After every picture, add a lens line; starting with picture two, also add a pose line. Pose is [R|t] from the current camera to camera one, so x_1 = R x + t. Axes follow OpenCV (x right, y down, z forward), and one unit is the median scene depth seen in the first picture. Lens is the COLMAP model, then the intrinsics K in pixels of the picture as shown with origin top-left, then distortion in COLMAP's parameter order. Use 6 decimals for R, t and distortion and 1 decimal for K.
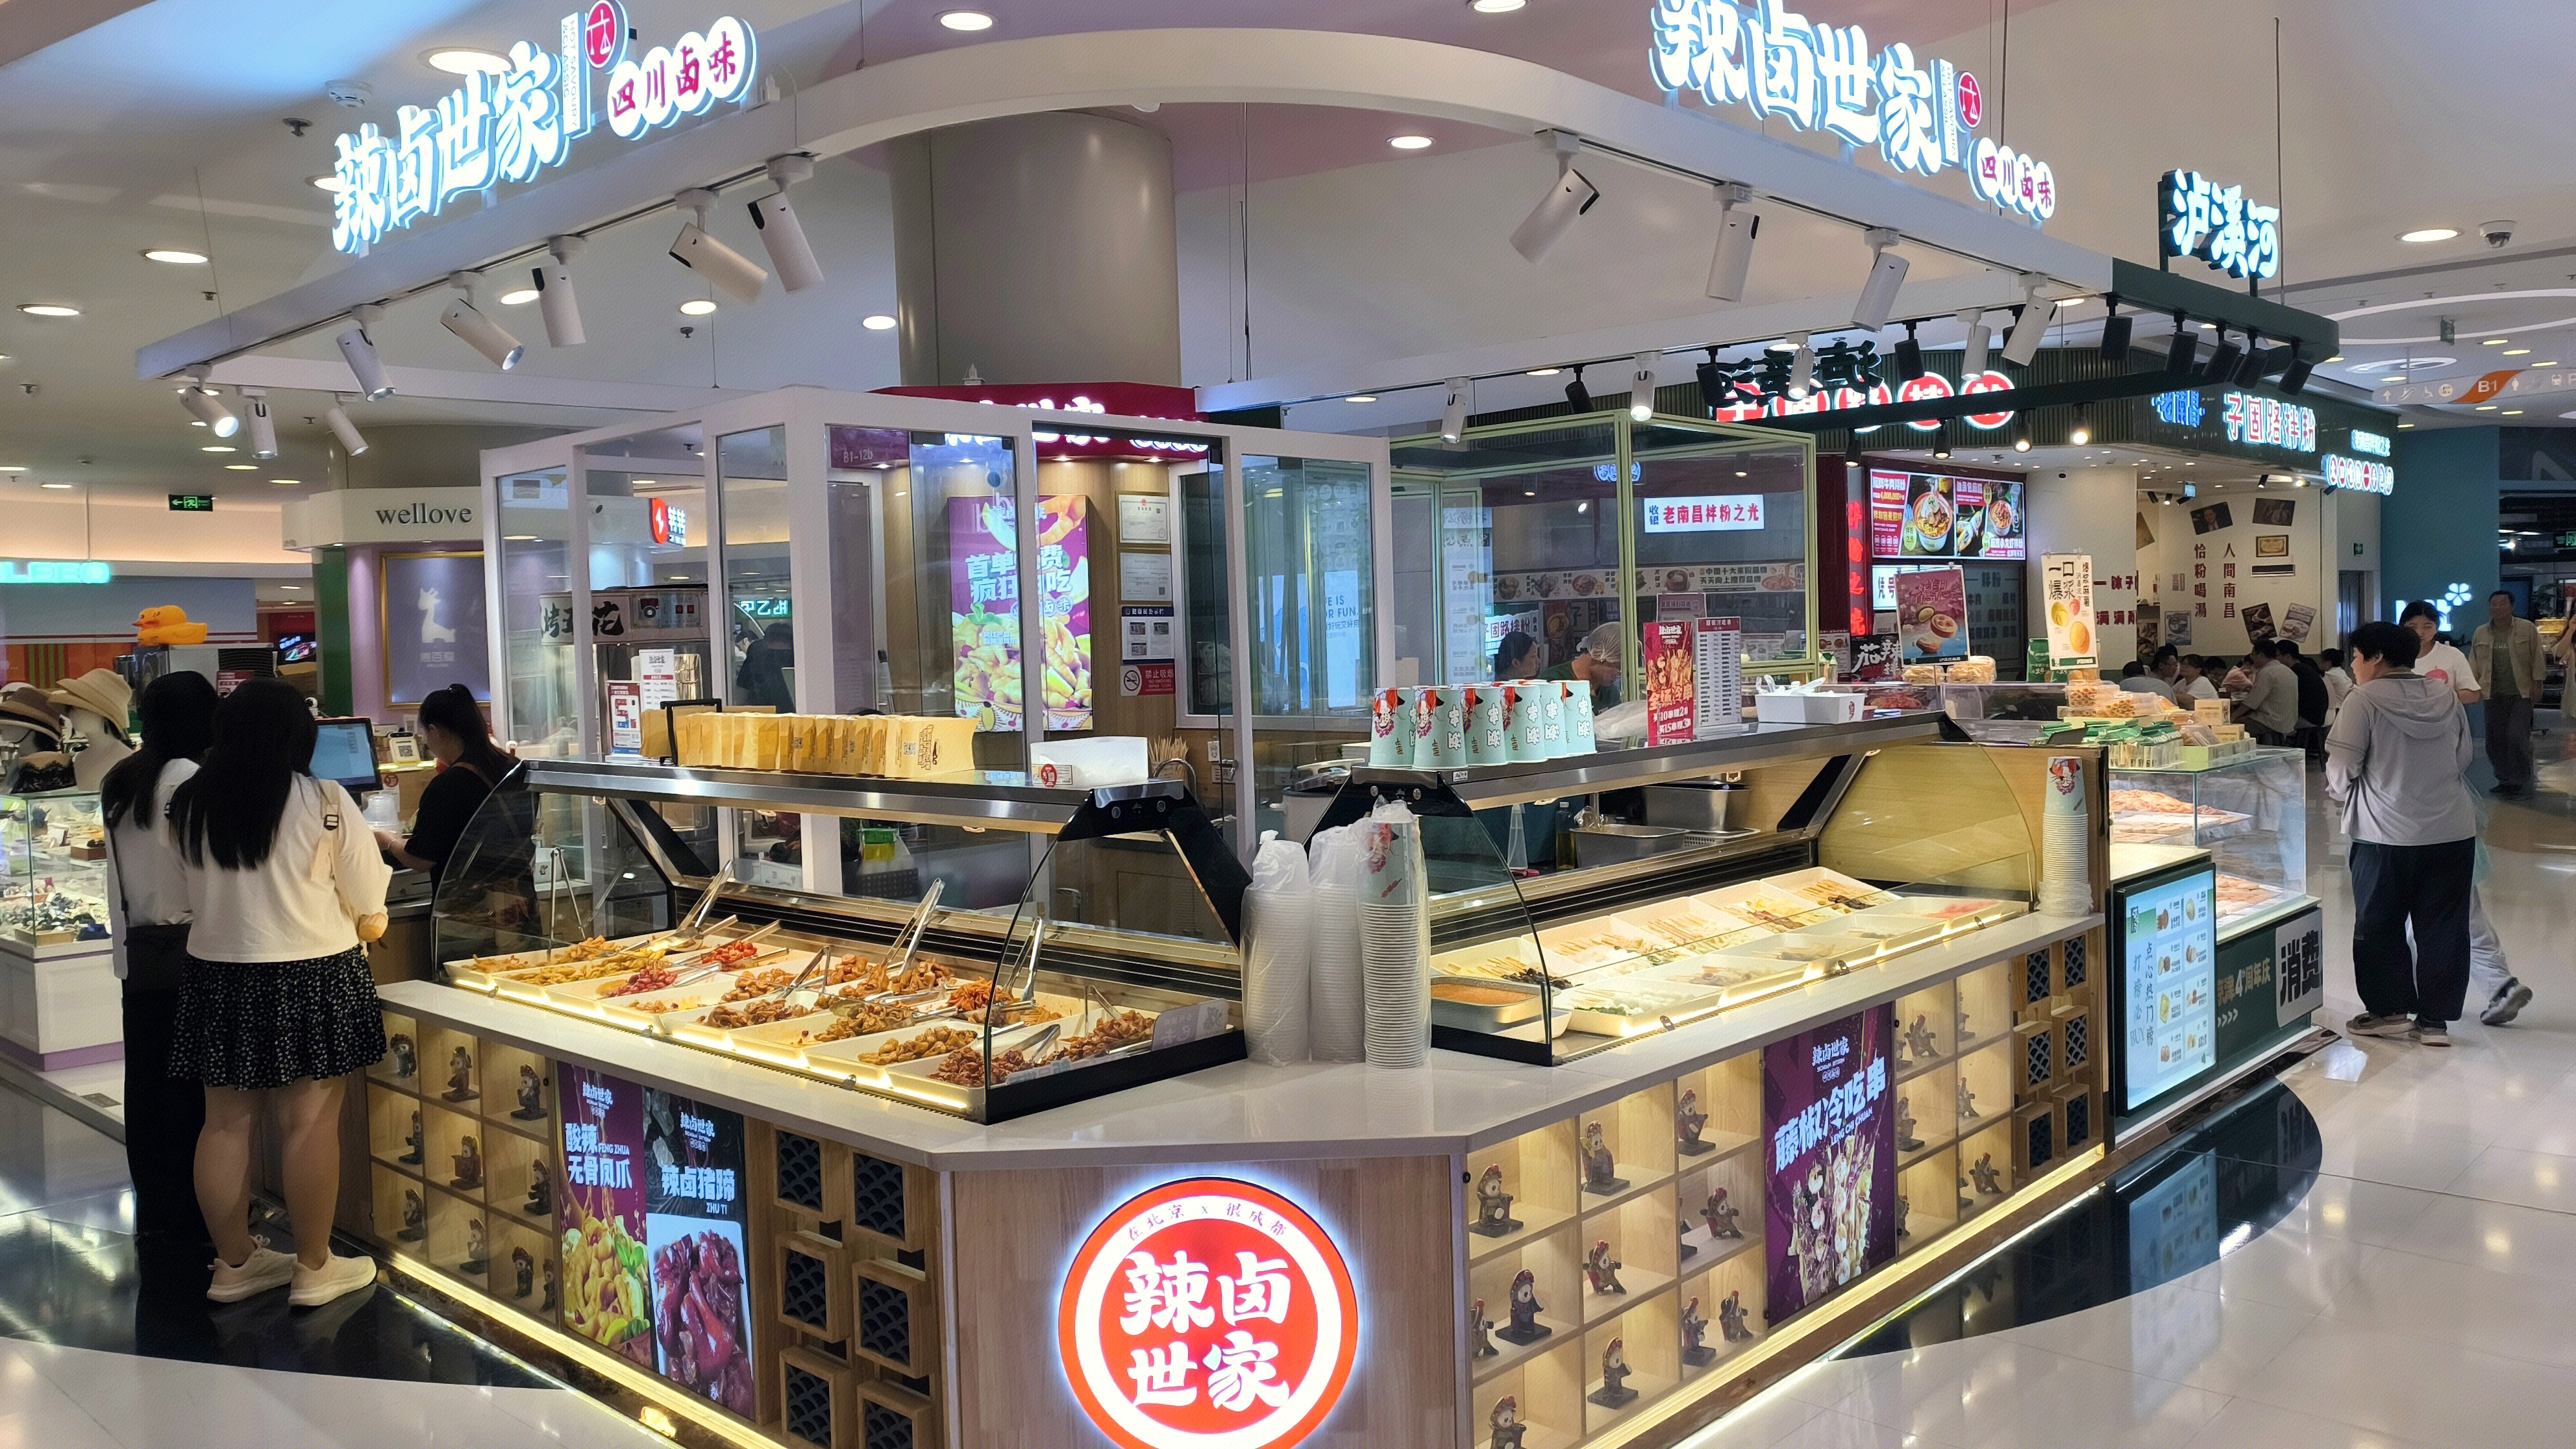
lens RADIAL K [[1922.8, 0, 1290.1], [0, 1922.8, 704.3], [0, 0, 1]] dist [0.041381, -0.007349]
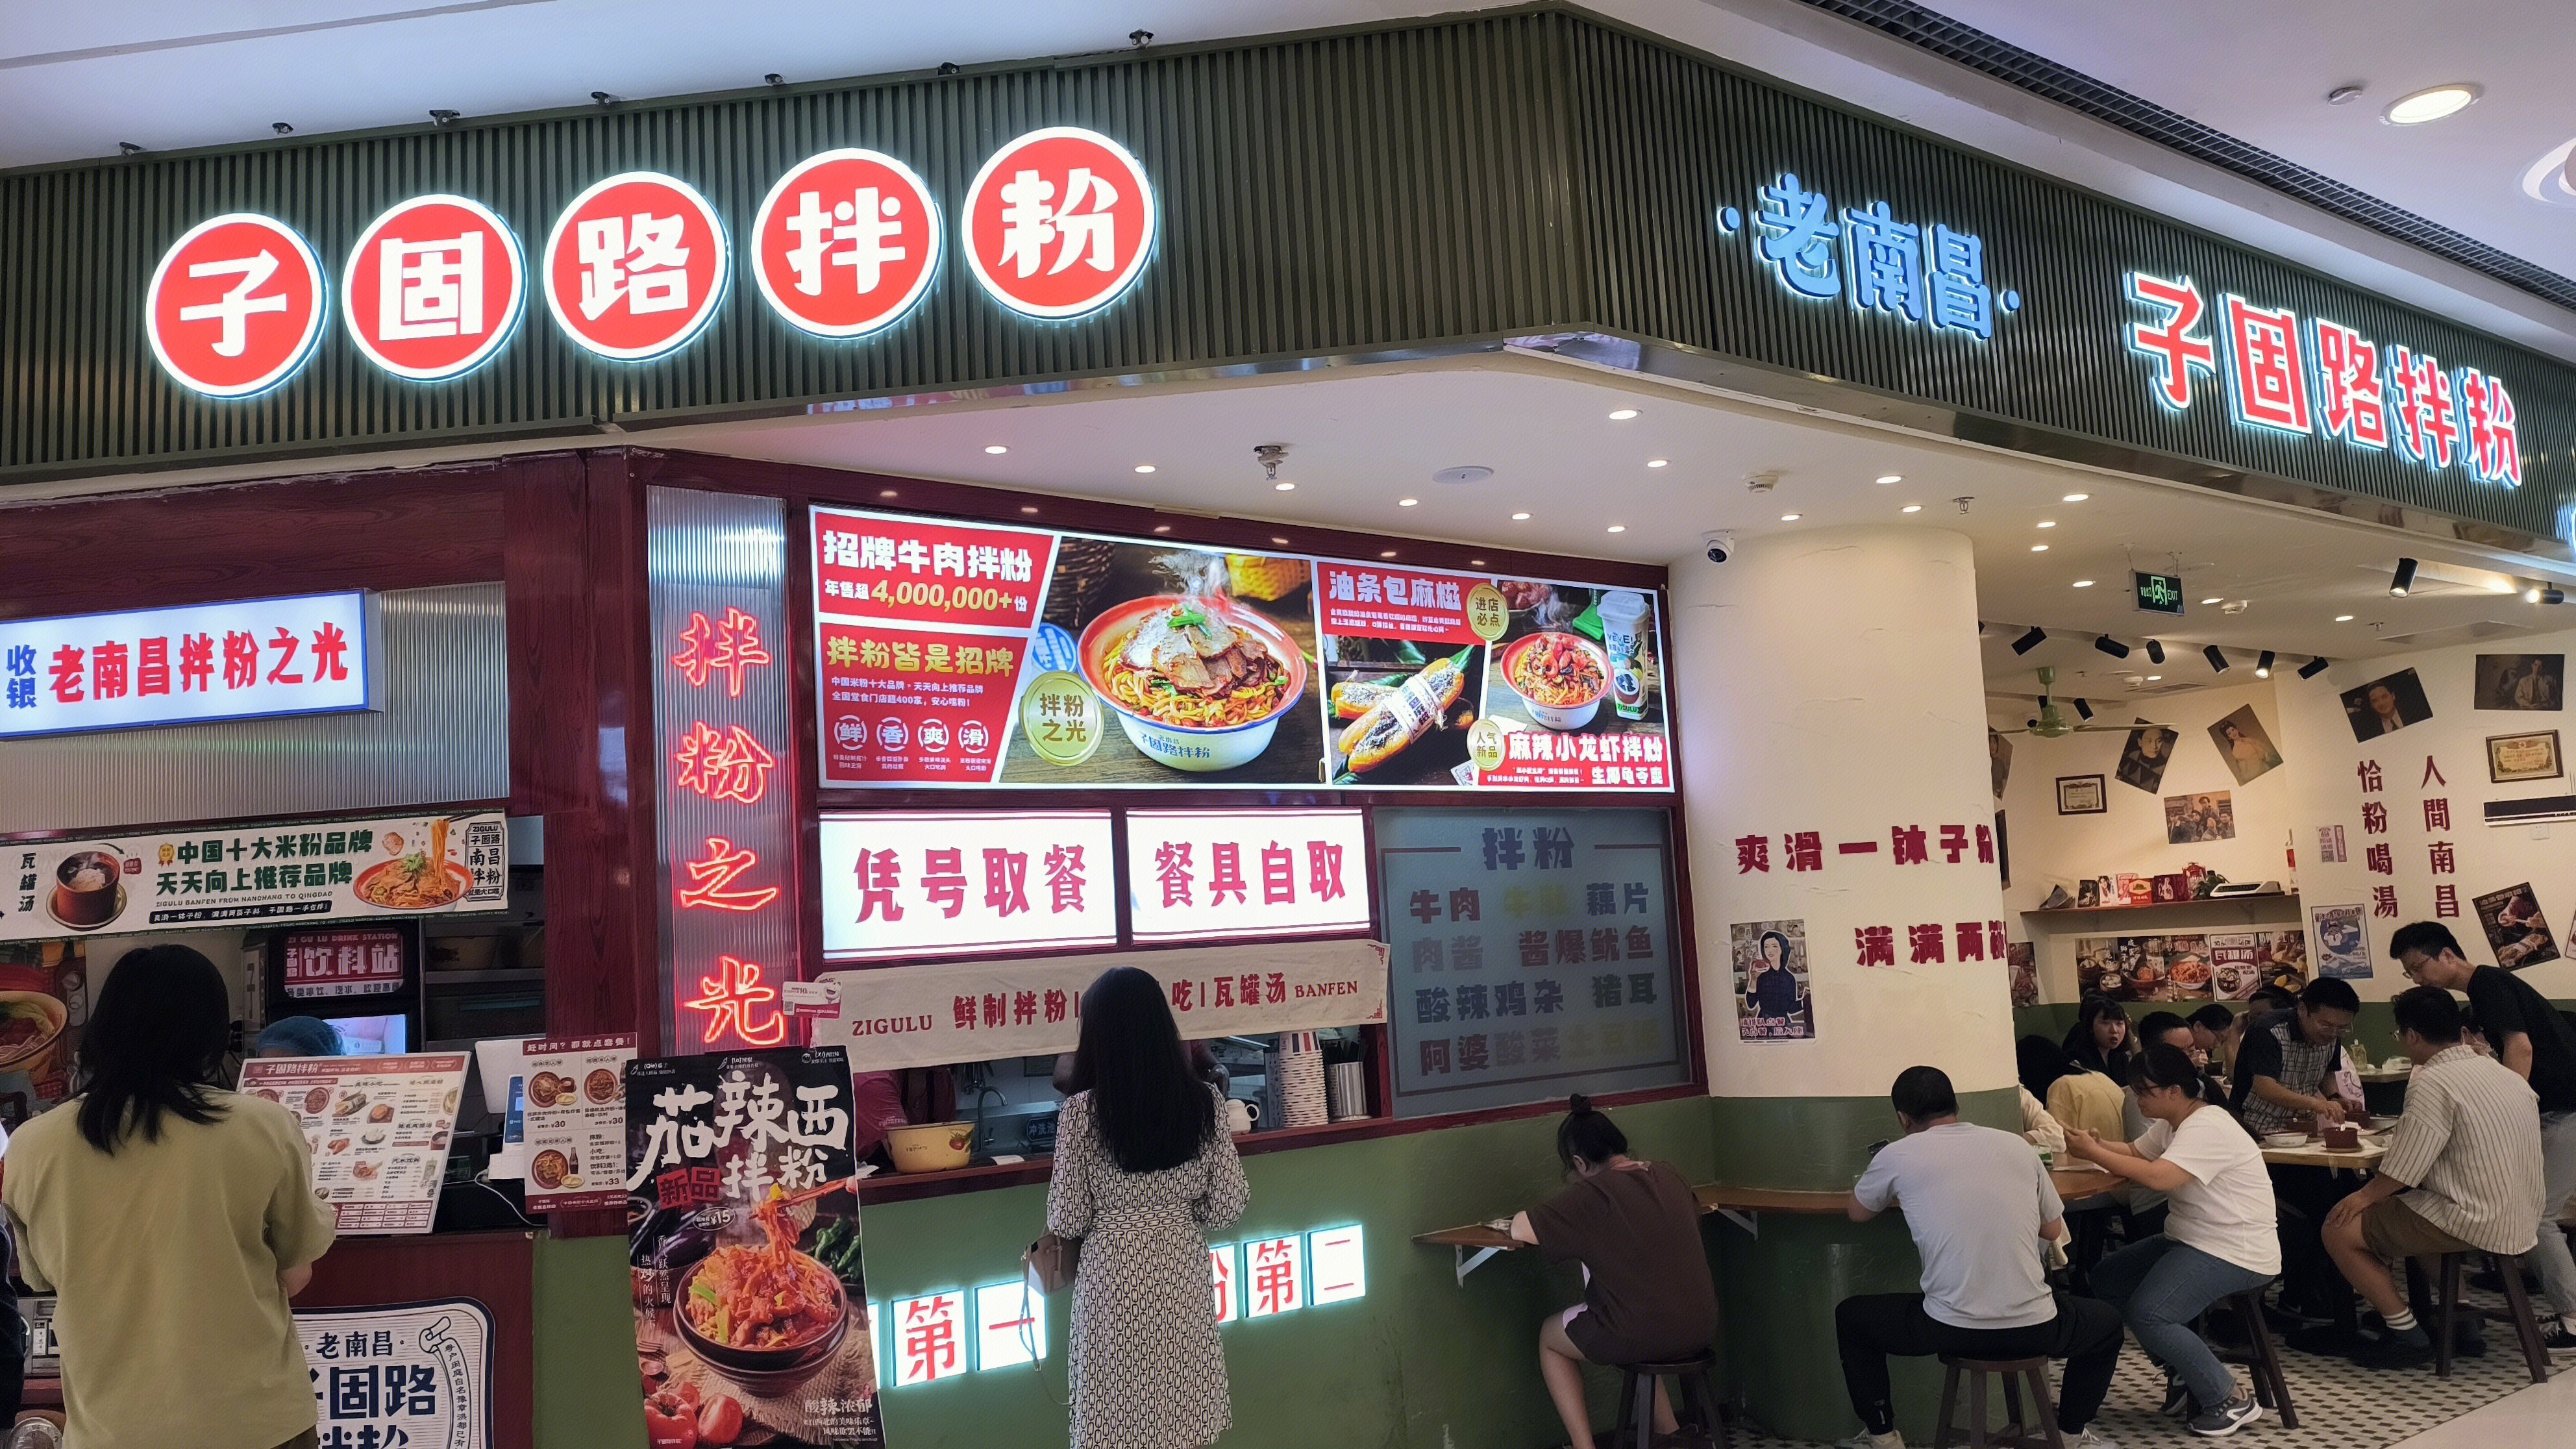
lens RADIAL K [[1922.8, 0, 1291.3], [0, 1922.8, 735.6], [0, 0, 1]] dist [0.041381, -0.007349]
pose [[0.983155, -0.049679, -0.175892, 0.384530], [0.023797, 0.988953, -0.146307, -0.033810], [0.181217, 0.139657, 0.973476, 0.640593]]
